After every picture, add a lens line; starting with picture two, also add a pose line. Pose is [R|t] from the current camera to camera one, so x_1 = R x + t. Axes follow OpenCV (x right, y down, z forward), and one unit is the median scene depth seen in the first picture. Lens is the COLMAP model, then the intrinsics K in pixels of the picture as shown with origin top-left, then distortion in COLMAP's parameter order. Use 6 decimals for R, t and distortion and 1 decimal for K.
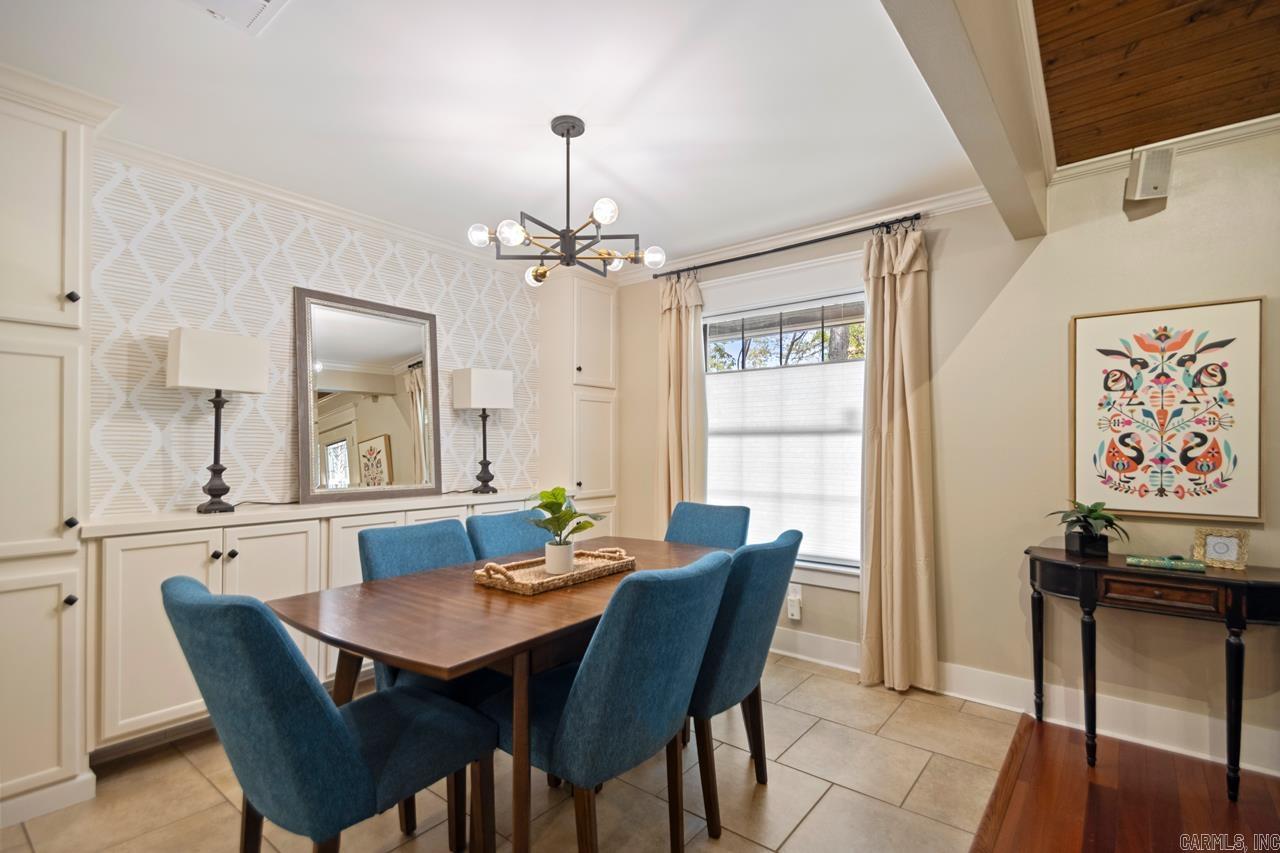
lens RADIAL K [[593.8, 0, 641.1], [0, 593.8, 430.0], [0, 0, 1]] dist [0.038845, -0.021396]
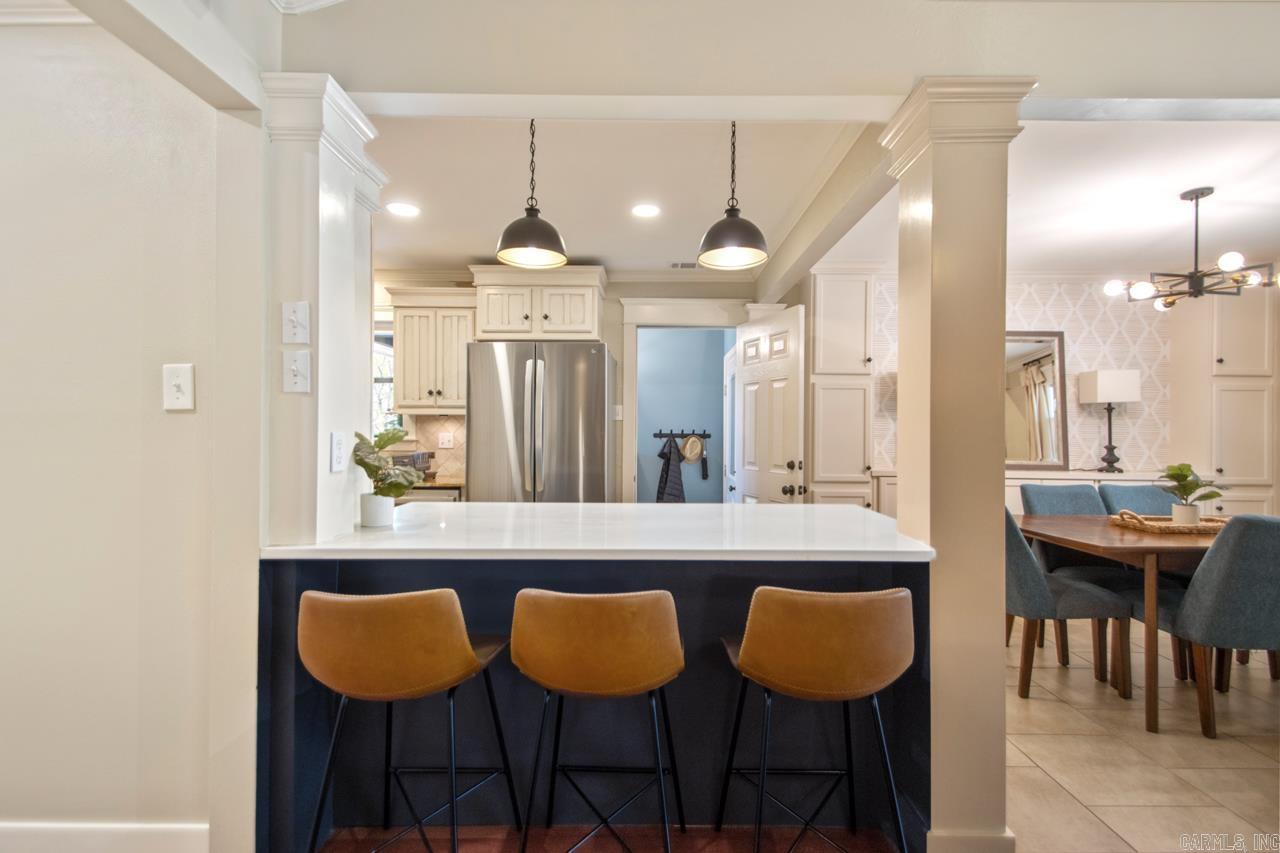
lens RADIAL K [[593.8, 0, 641.1], [0, 593.8, 430.0], [0, 0, 1]] dist [0.038845, -0.021396]
pose [[0.624389, 0.006136, -0.781089, 0.146021], [0.012447, 0.999764, 0.017804, -0.020087], [0.781014, -0.020839, 0.624165, -0.745354]]
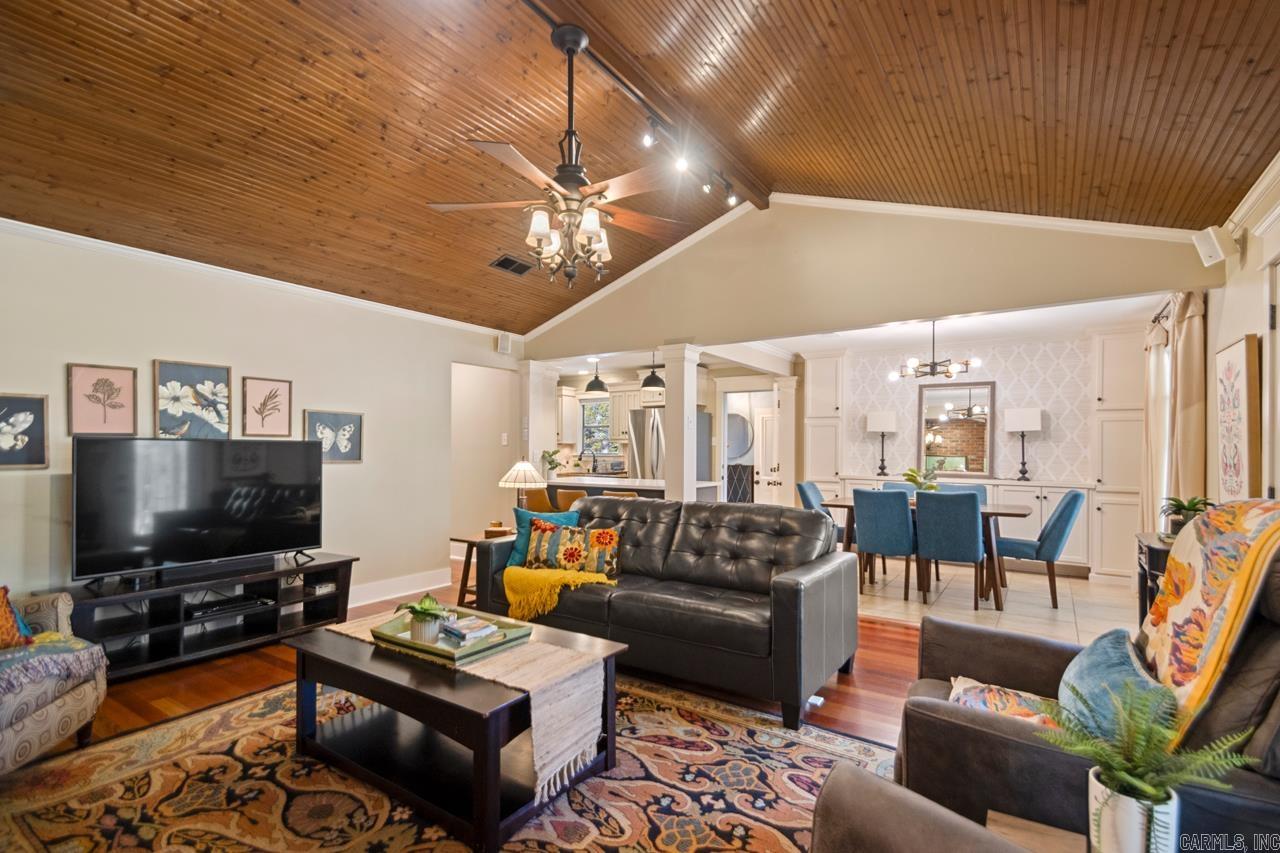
lens RADIAL K [[593.8, 0, 641.1], [0, 593.8, 430.0], [0, 0, 1]] dist [0.038845, -0.021396]
pose [[0.081723, -0.031238, -0.996165, 1.993995], [0.019108, 0.999374, -0.029771, -0.013345], [0.996472, -0.016602, 0.082269, -0.337131]]
